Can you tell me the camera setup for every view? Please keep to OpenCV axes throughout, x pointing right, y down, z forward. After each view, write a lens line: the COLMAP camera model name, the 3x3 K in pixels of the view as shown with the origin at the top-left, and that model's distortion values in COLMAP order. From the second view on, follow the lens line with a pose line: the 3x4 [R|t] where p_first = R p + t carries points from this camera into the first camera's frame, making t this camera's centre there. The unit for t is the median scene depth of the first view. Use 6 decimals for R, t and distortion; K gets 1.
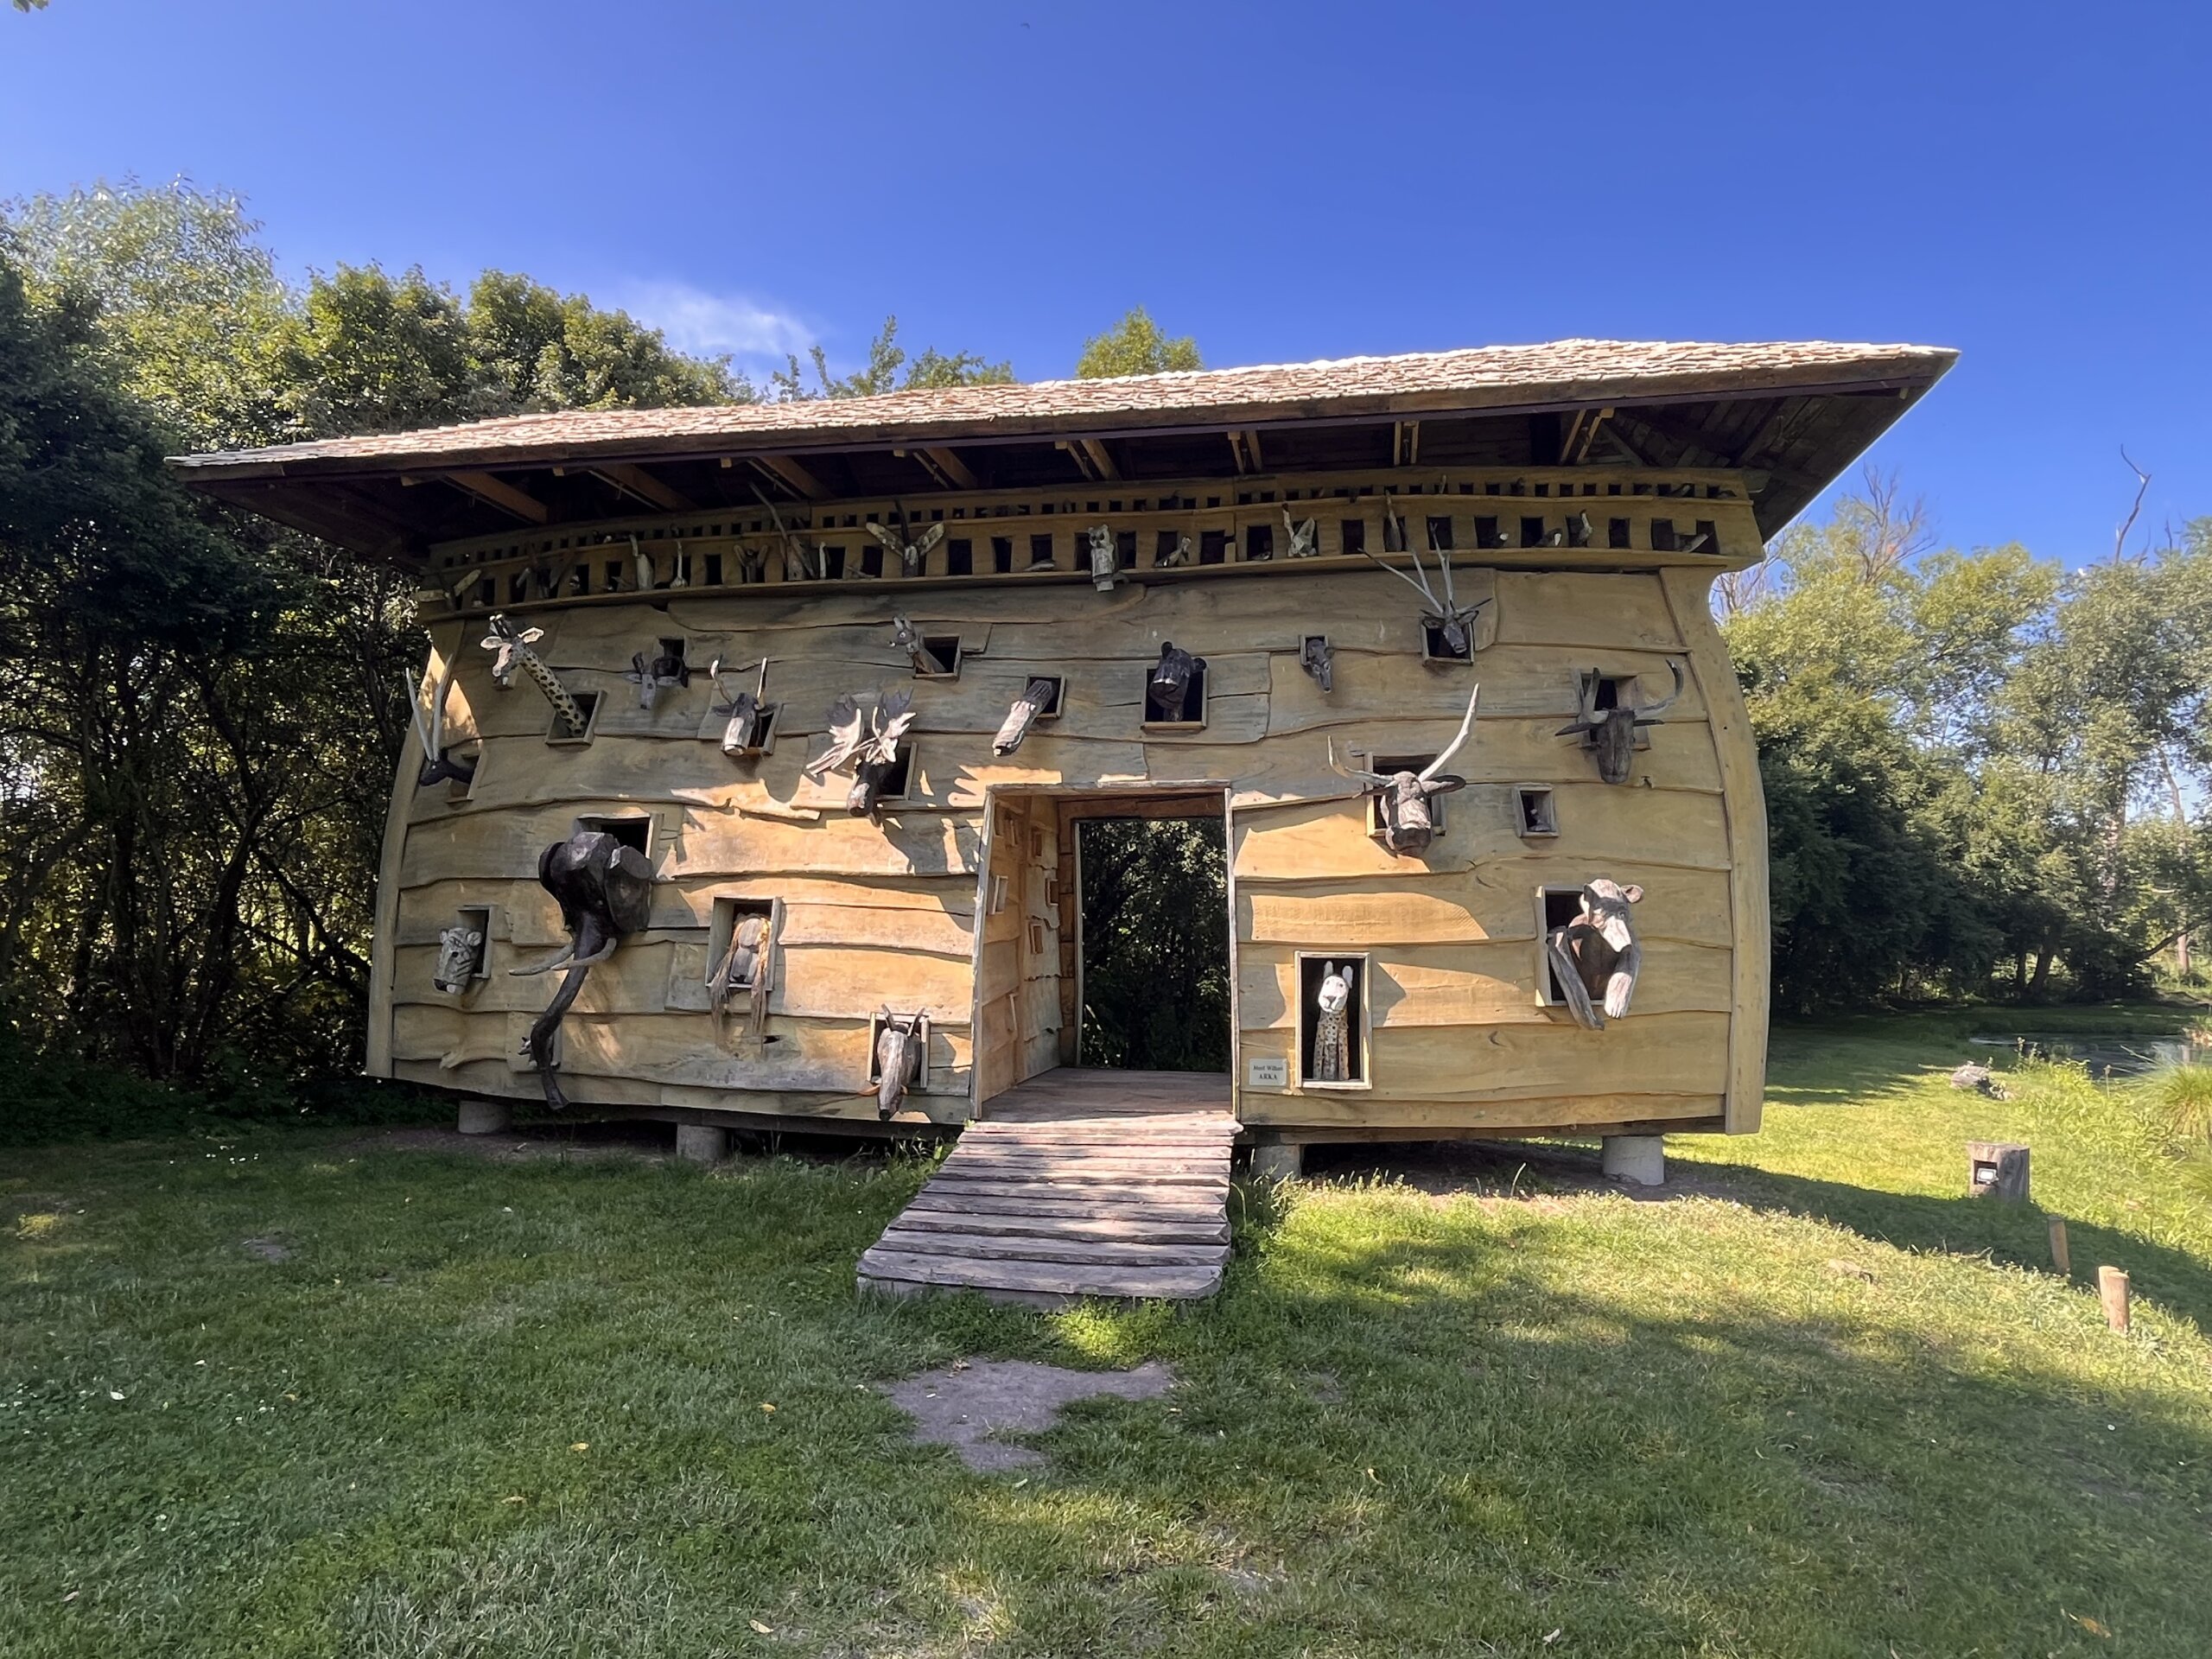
lens RADIAL K [[1316.0, 0, 1098.2], [0, 1316.0, 840.1], [0, 0, 1]] dist [-0.008705, -0.004993]
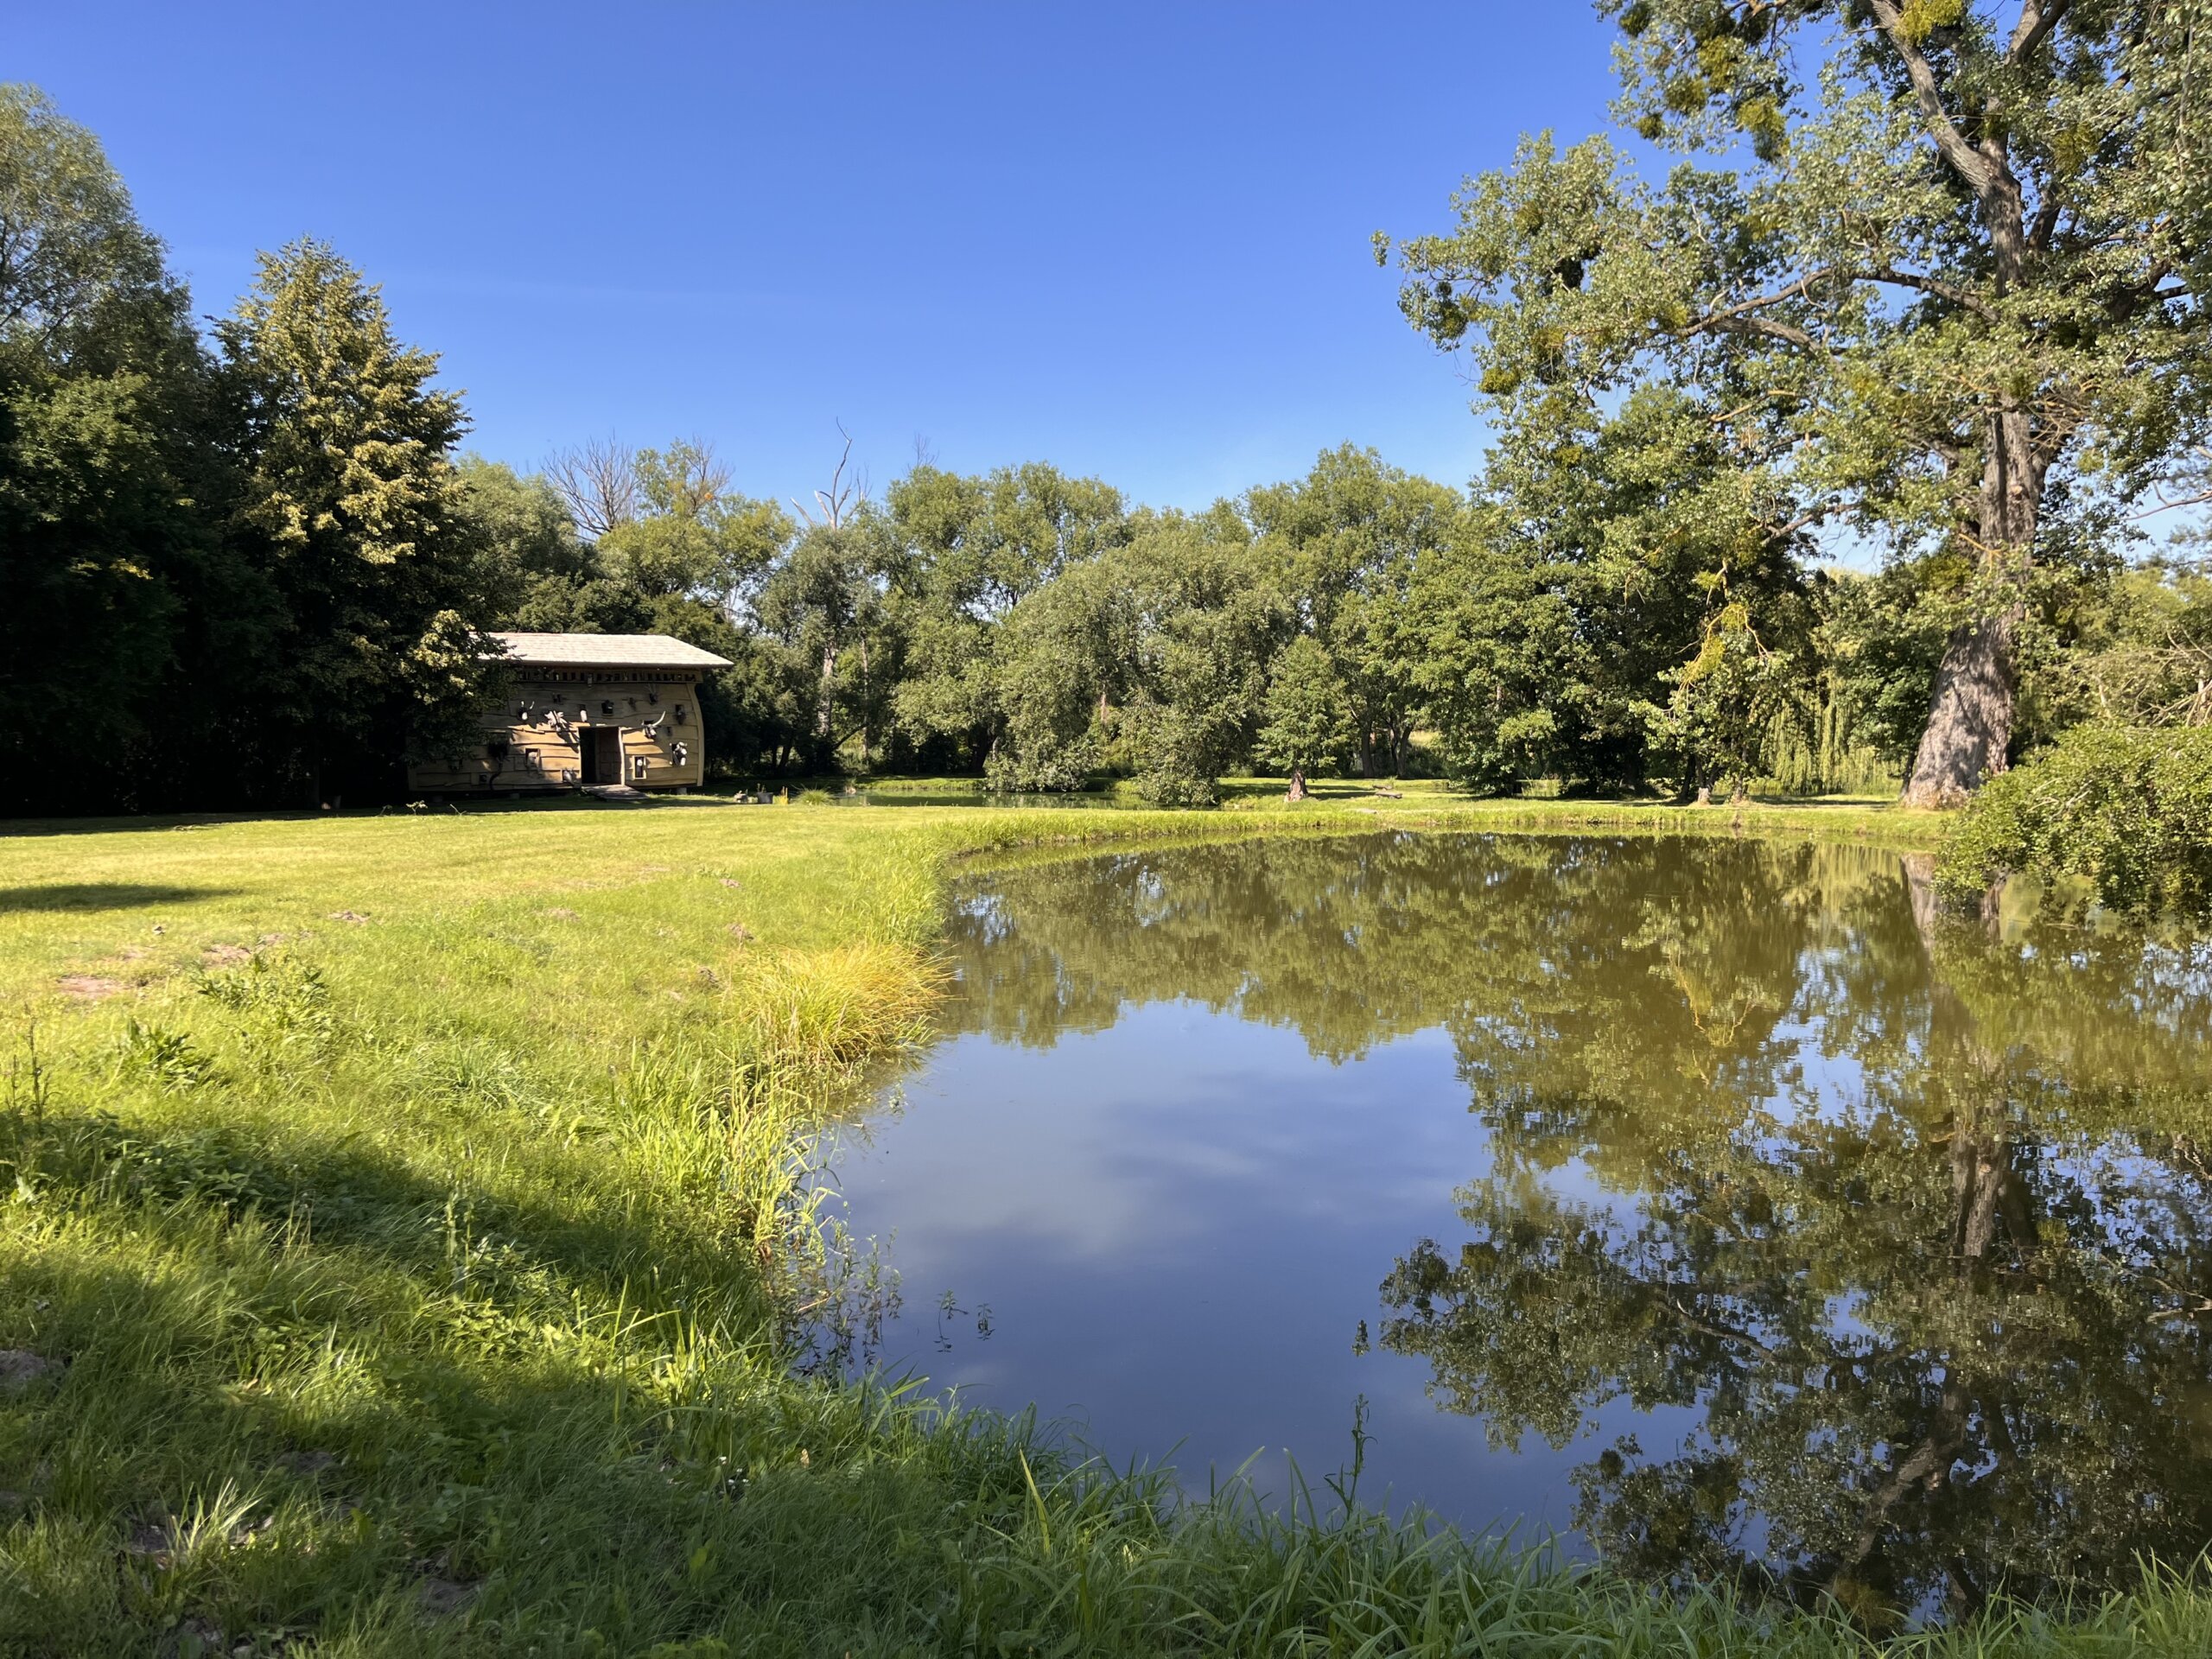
lens RADIAL K [[1677.5, 0, 1114.0], [0, 1677.5, 843.2], [0, 0, 1]] dist [0.017320, 0.001402]
pose [[0.702207, -0.064069, 0.709084, -3.308278], [-0.036206, 0.991441, 0.125437, -0.490339], [-0.711051, -0.113756, 0.693877, -5.170915]]
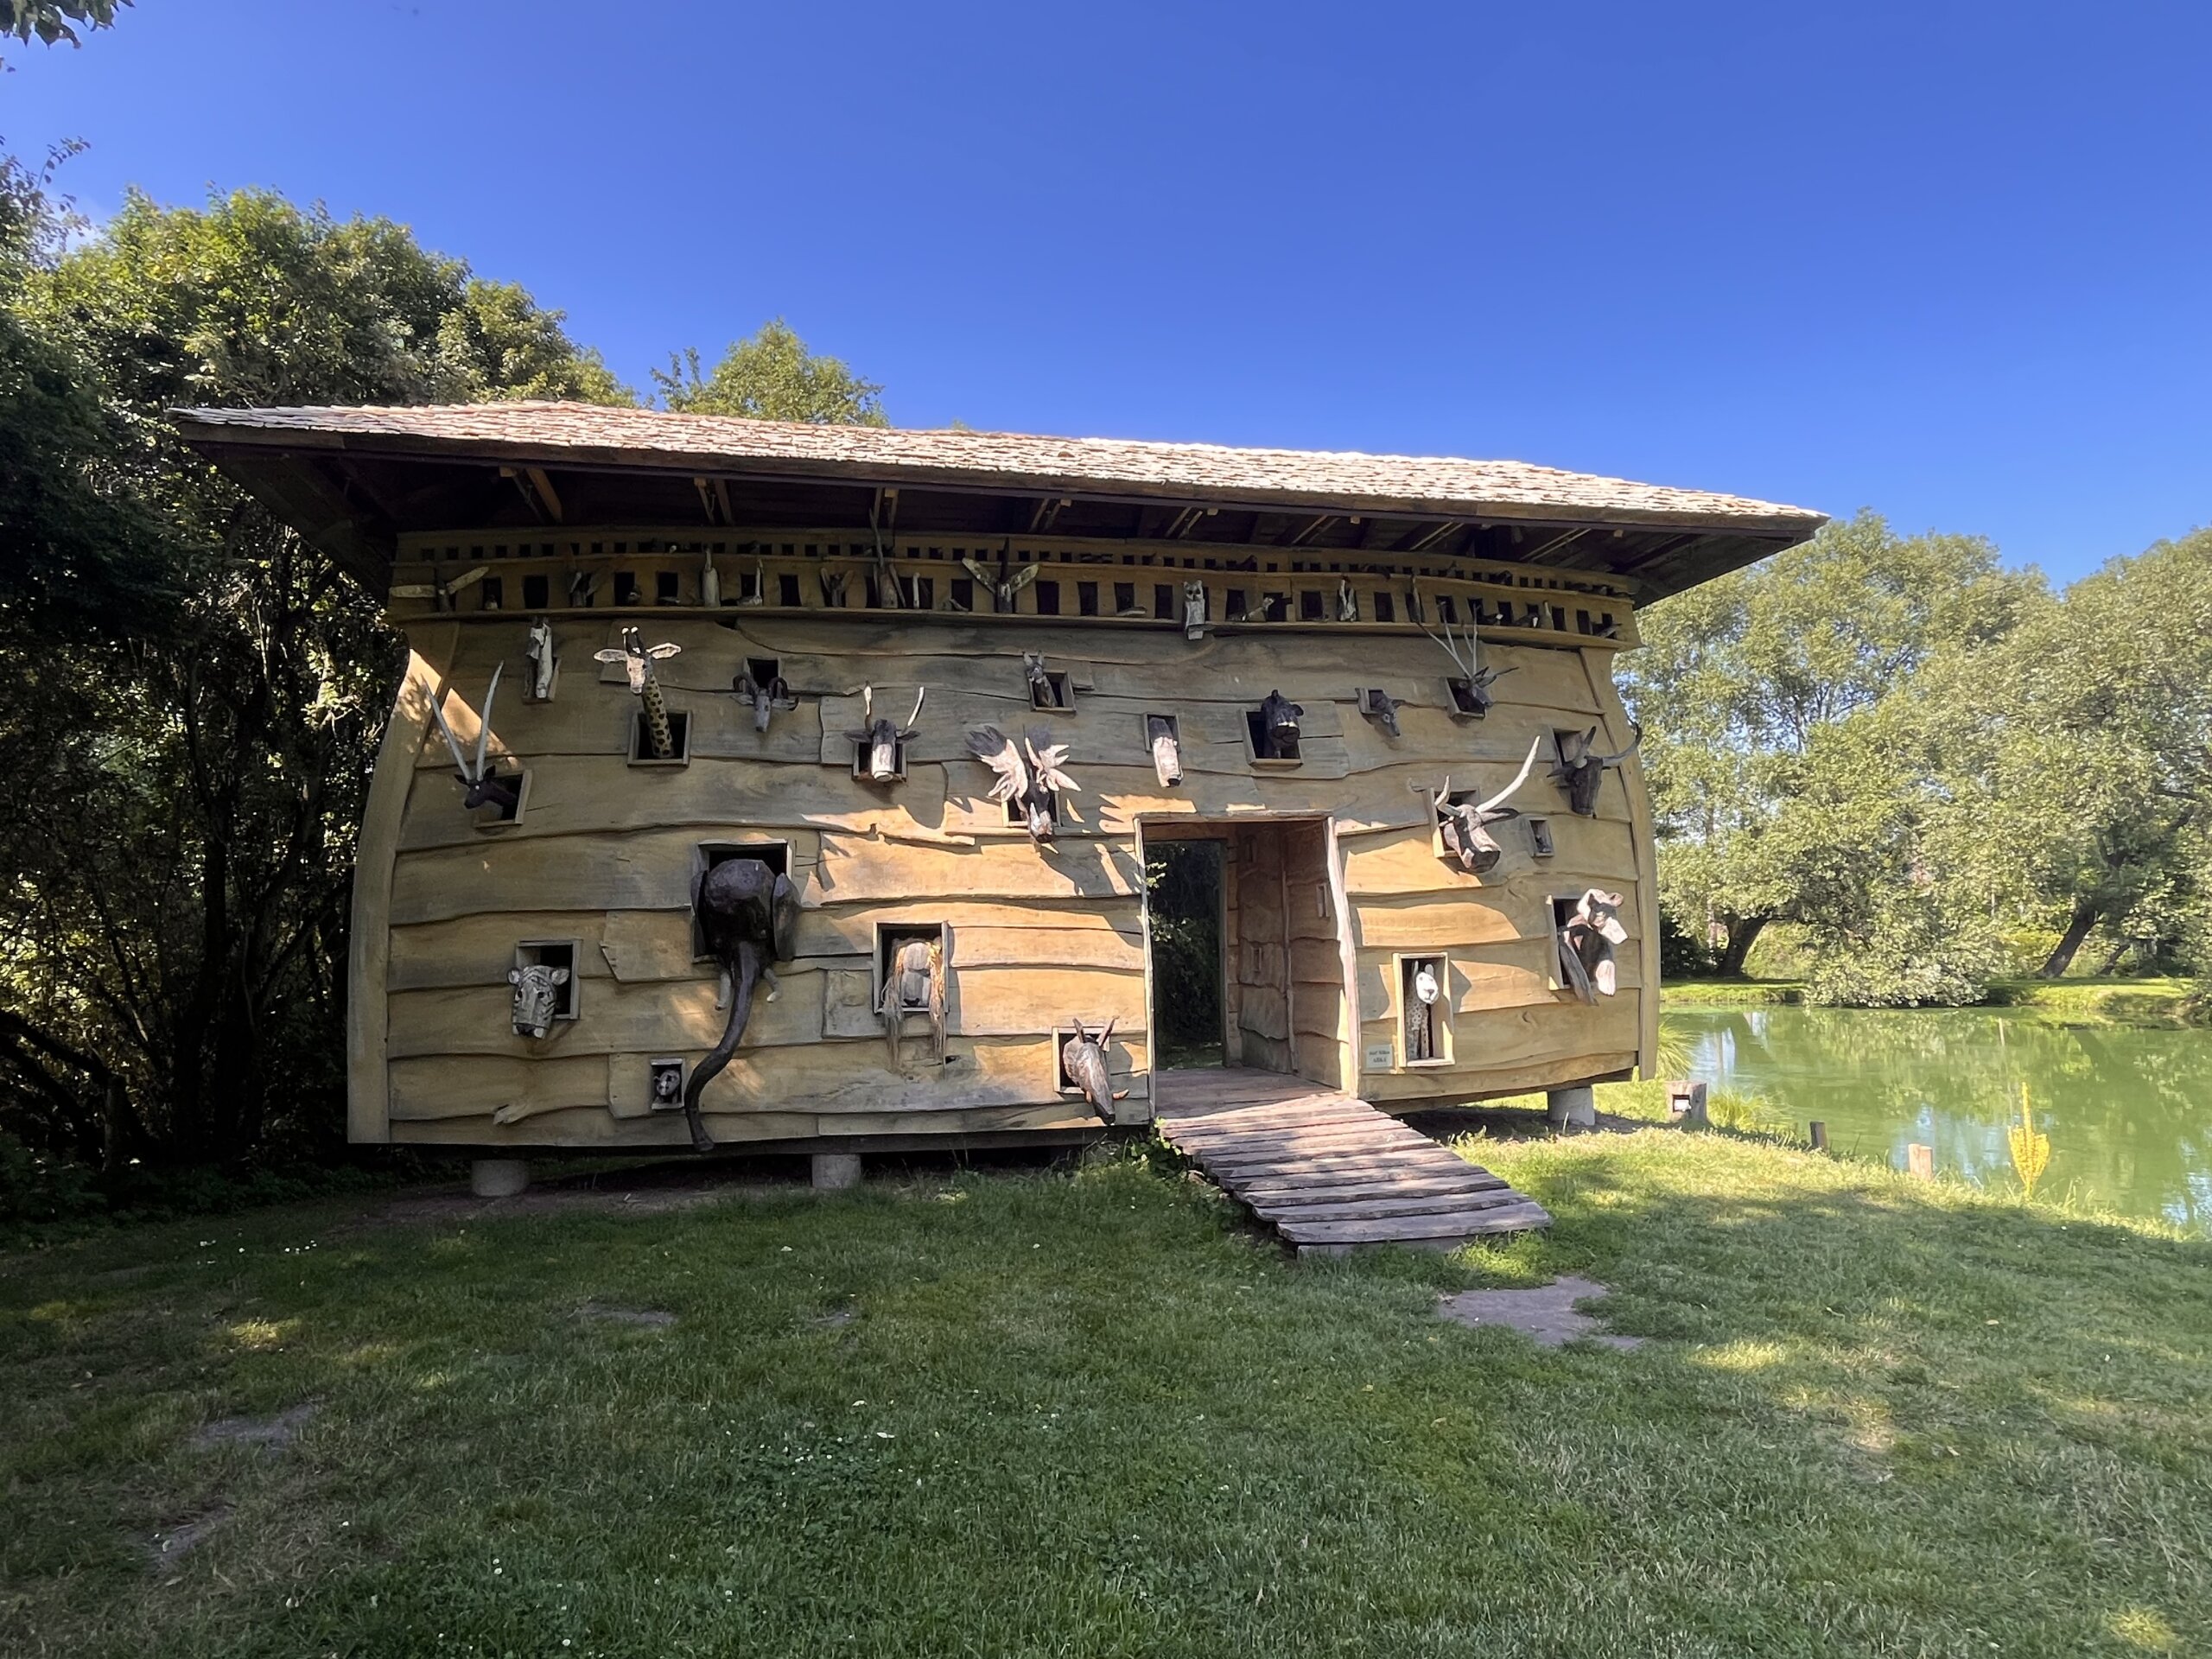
lens RADIAL K [[1316.0, 0, 1112.0], [0, 1316.0, 840.8], [0, 0, 1]] dist [-0.008705, -0.004993]
pose [[0.913656, -0.003283, 0.406475, -0.523883], [0.007679, 0.999928, -0.009184, -0.008515], [-0.406416, 0.011512, 0.913616, 0.007861]]
